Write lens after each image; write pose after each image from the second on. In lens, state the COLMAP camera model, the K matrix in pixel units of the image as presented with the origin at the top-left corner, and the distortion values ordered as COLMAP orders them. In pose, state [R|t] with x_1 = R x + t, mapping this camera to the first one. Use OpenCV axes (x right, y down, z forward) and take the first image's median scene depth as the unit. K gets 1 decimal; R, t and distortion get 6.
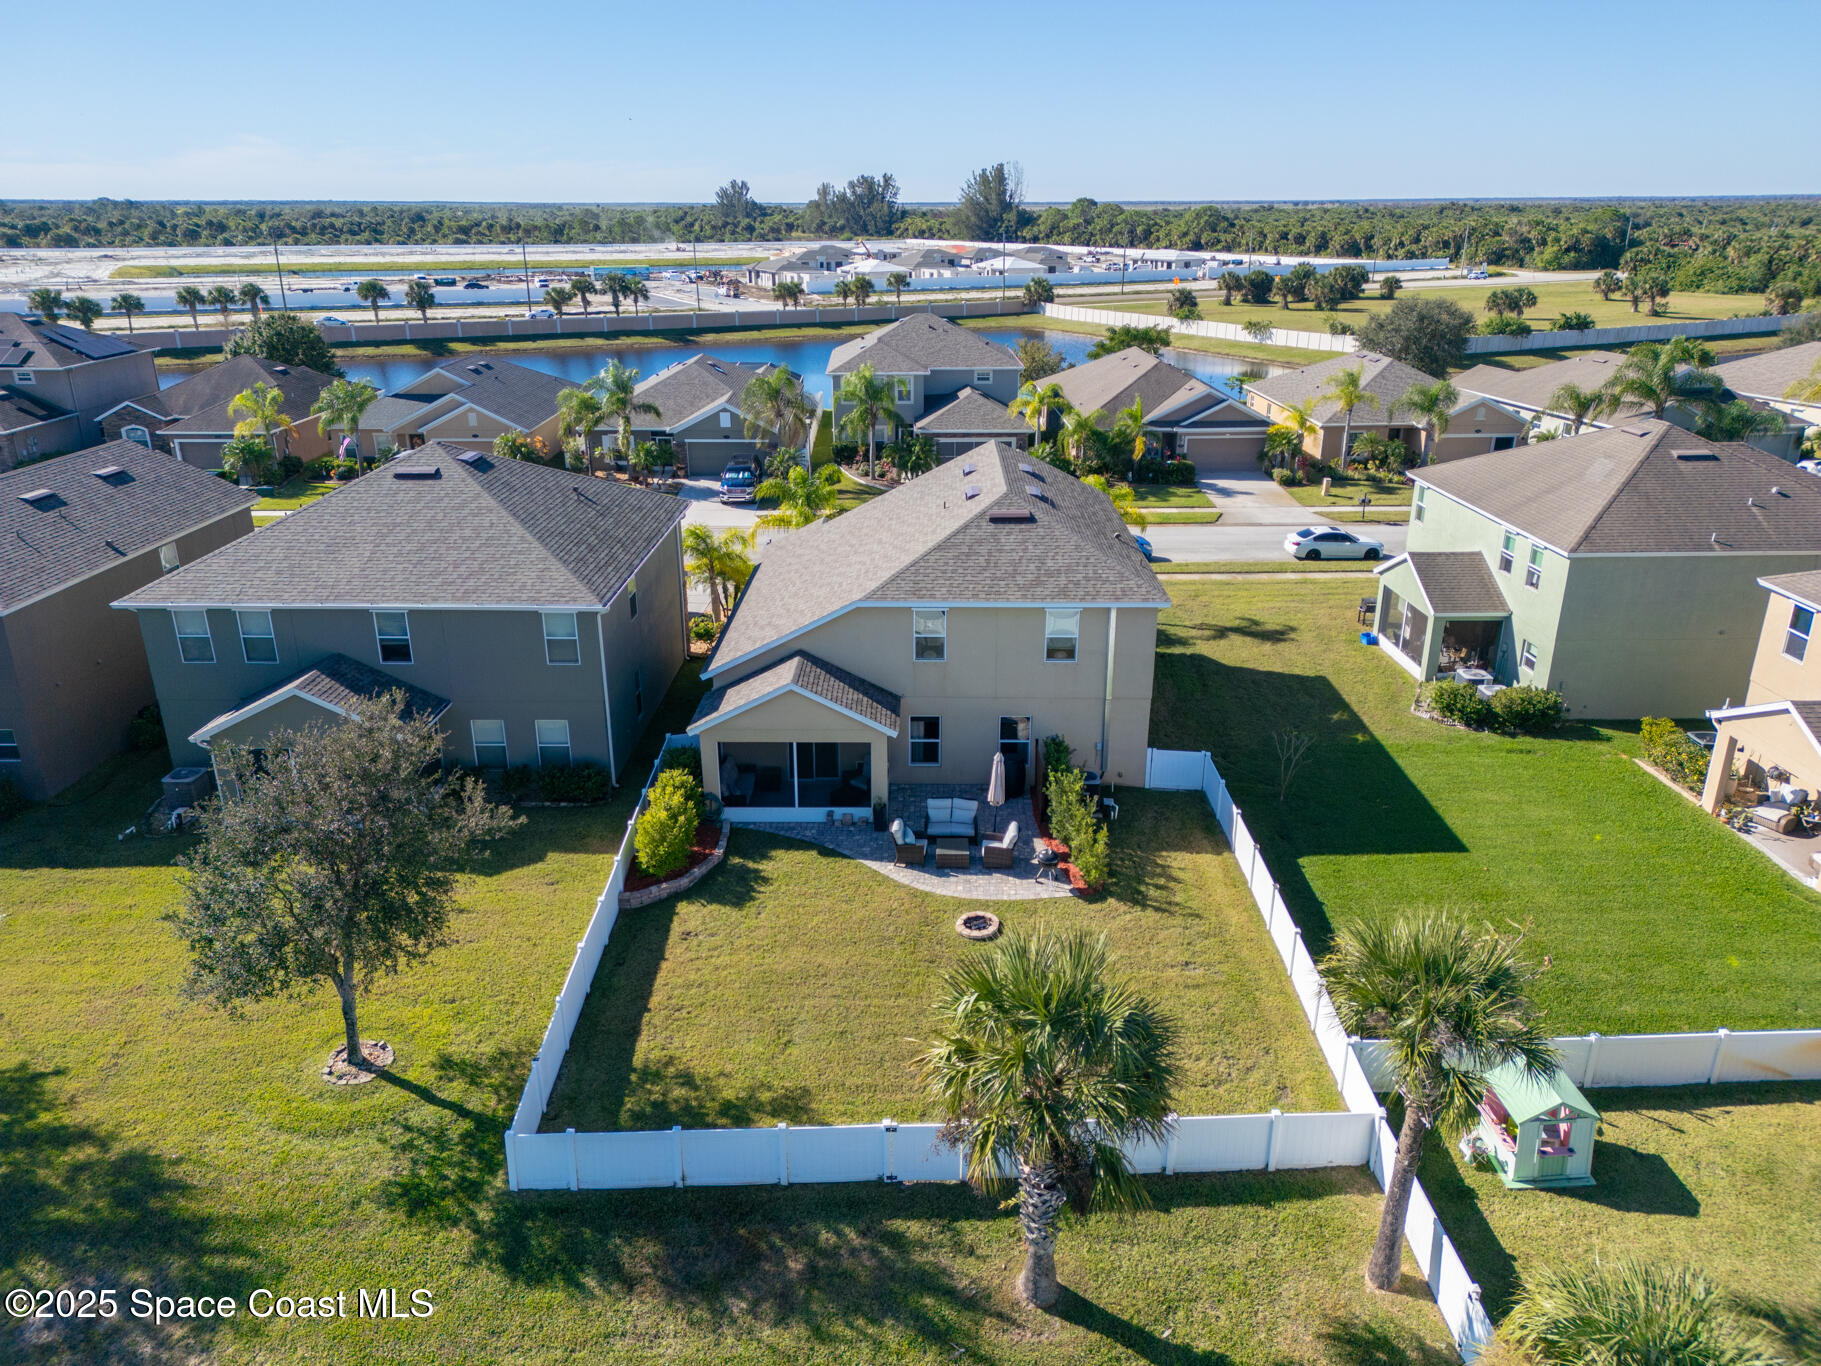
lens RADIAL K [[1267.3, 0, 913.1], [0, 1267.3, 675.6], [0, 0, 1]] dist [0.079328, -0.079794]
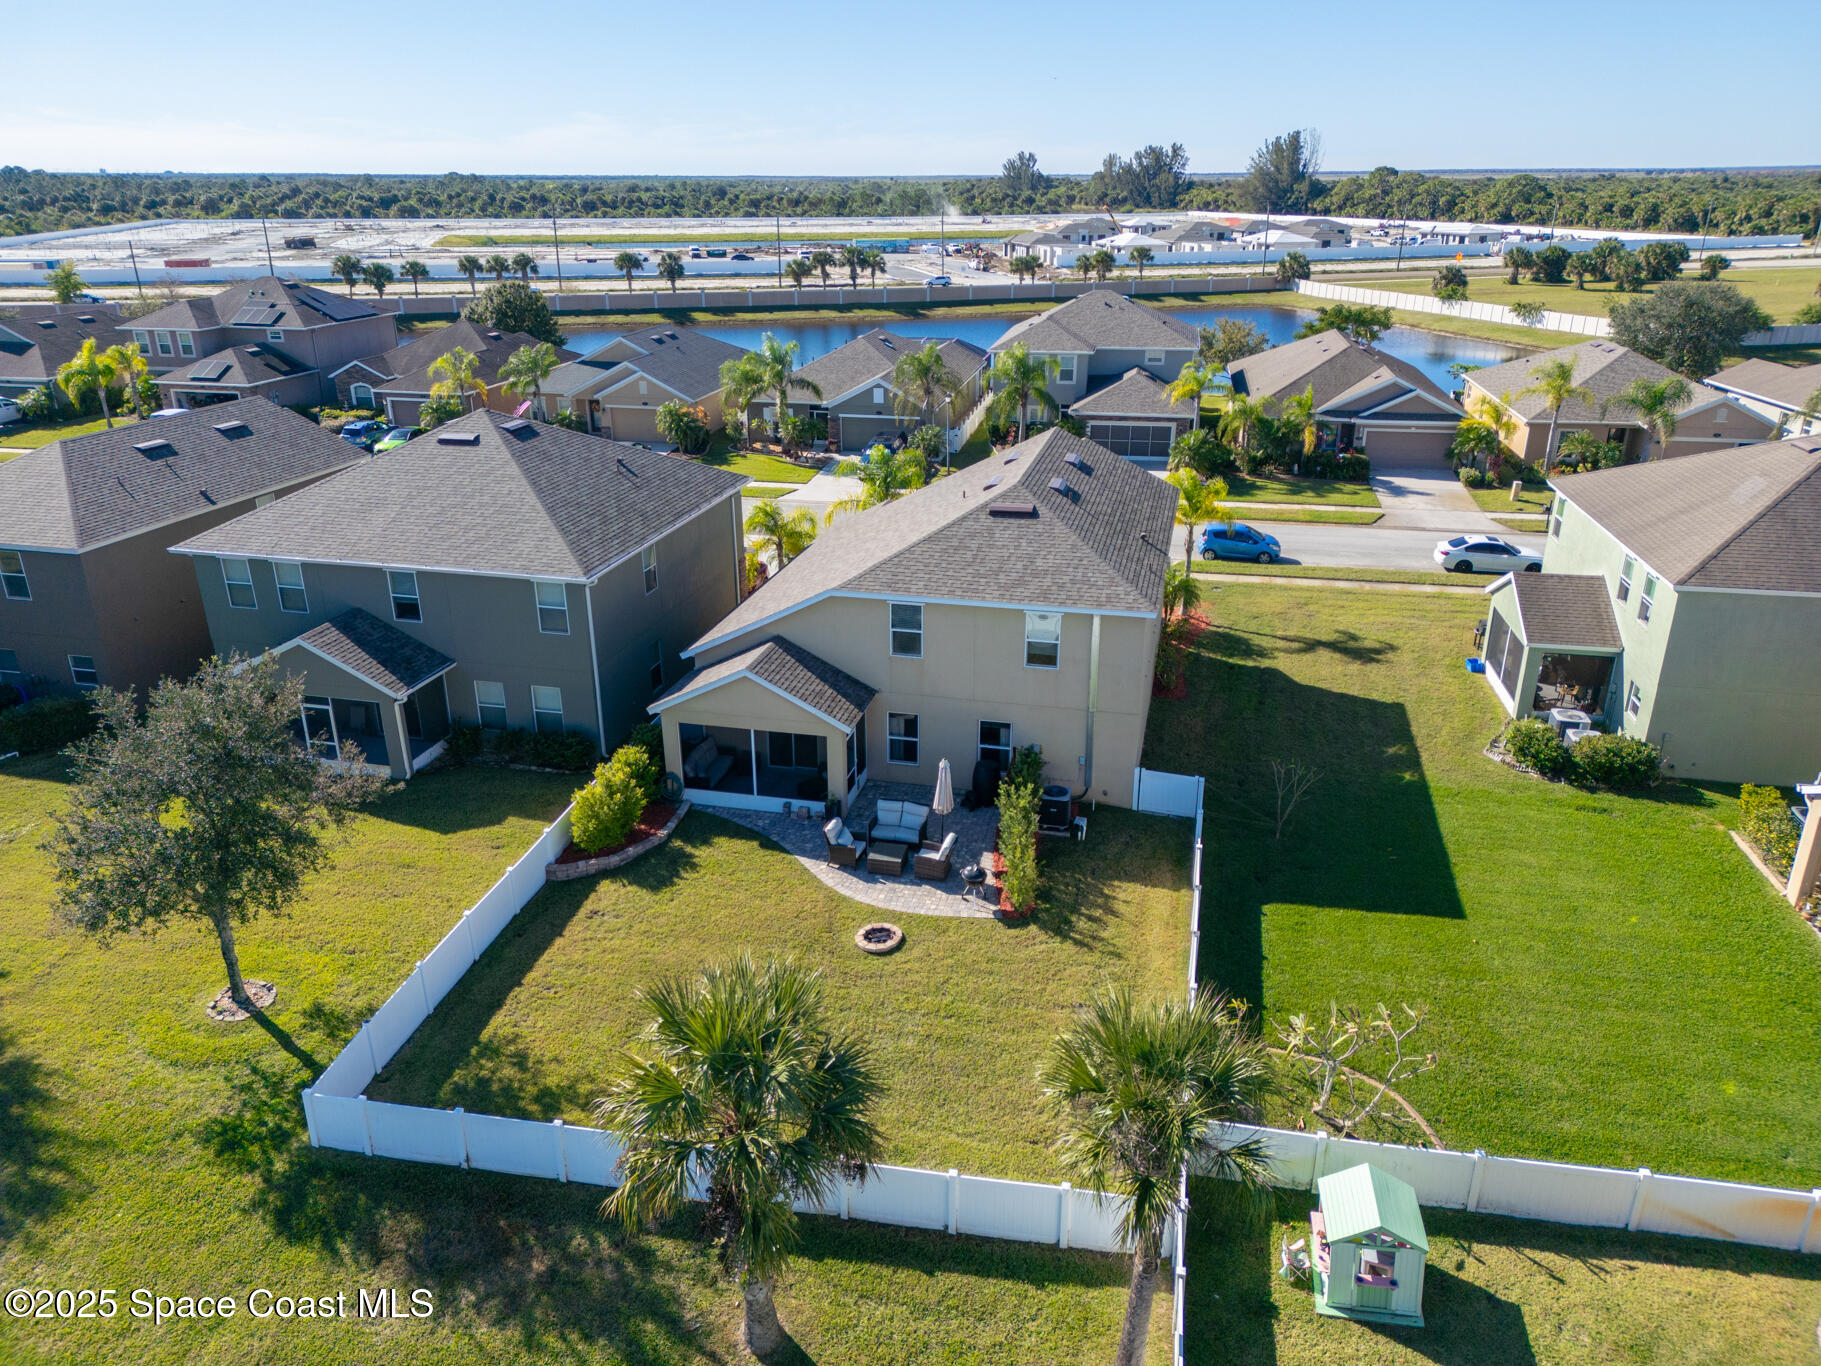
lens RADIAL K [[1267.3, 0, 913.1], [0, 1267.3, 675.6], [0, 0, 1]] dist [0.079328, -0.079794]
pose [[0.976830, 0.077174, -0.199620, 0.187853], [-0.073369, 0.996955, 0.026401, -0.020446], [0.201049, -0.011143, 0.979518, 0.052677]]
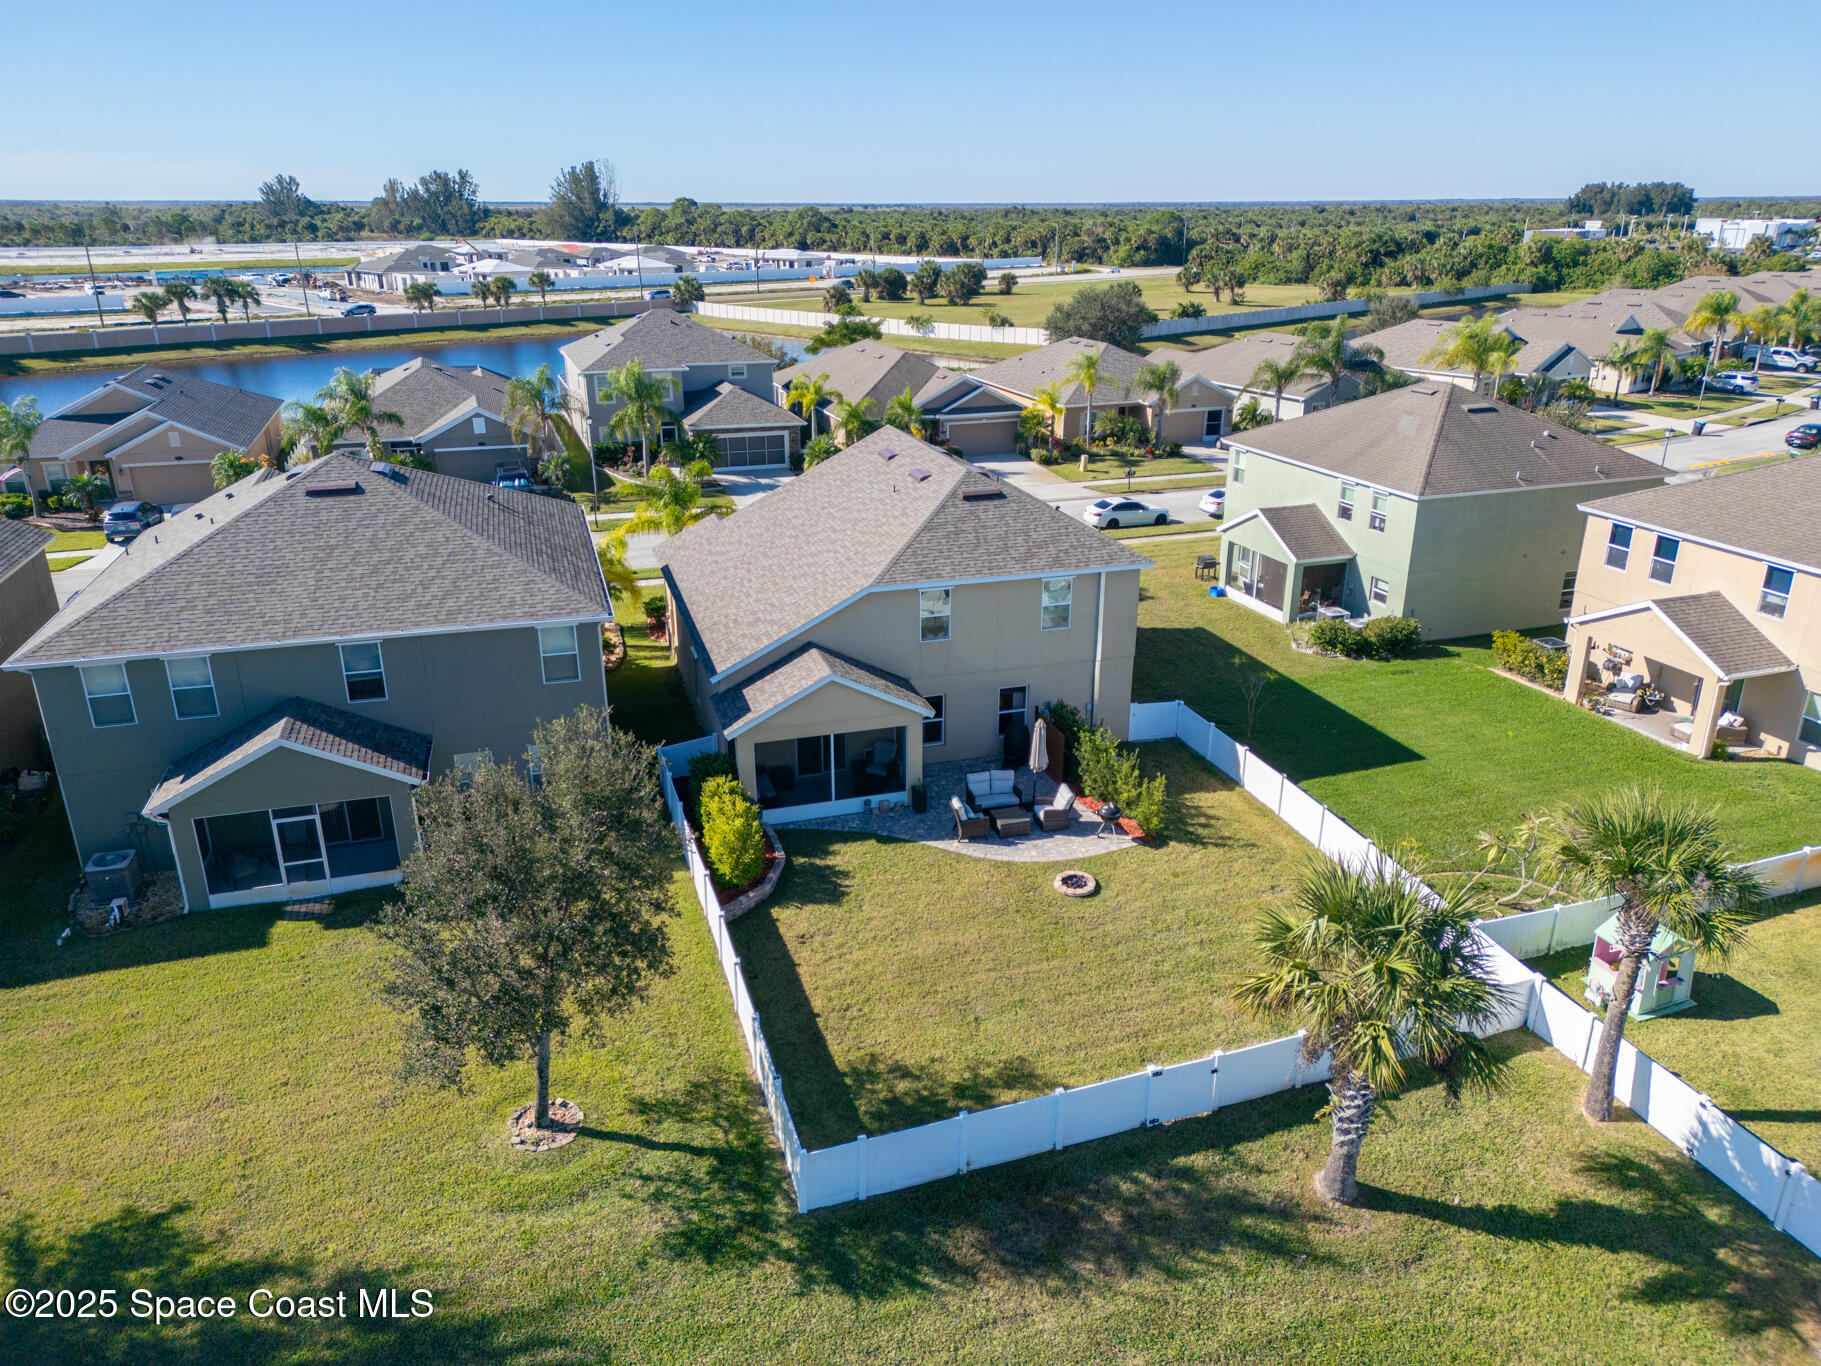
lens RADIAL K [[1267.3, 0, 913.1], [0, 1267.3, 675.6], [0, 0, 1]] dist [0.079328, -0.079794]
pose [[0.952639, -0.104921, 0.285430, -0.262030], [0.105205, 0.994346, 0.014383, -0.000118], [-0.285325, 0.016327, 0.958292, 0.034209]]
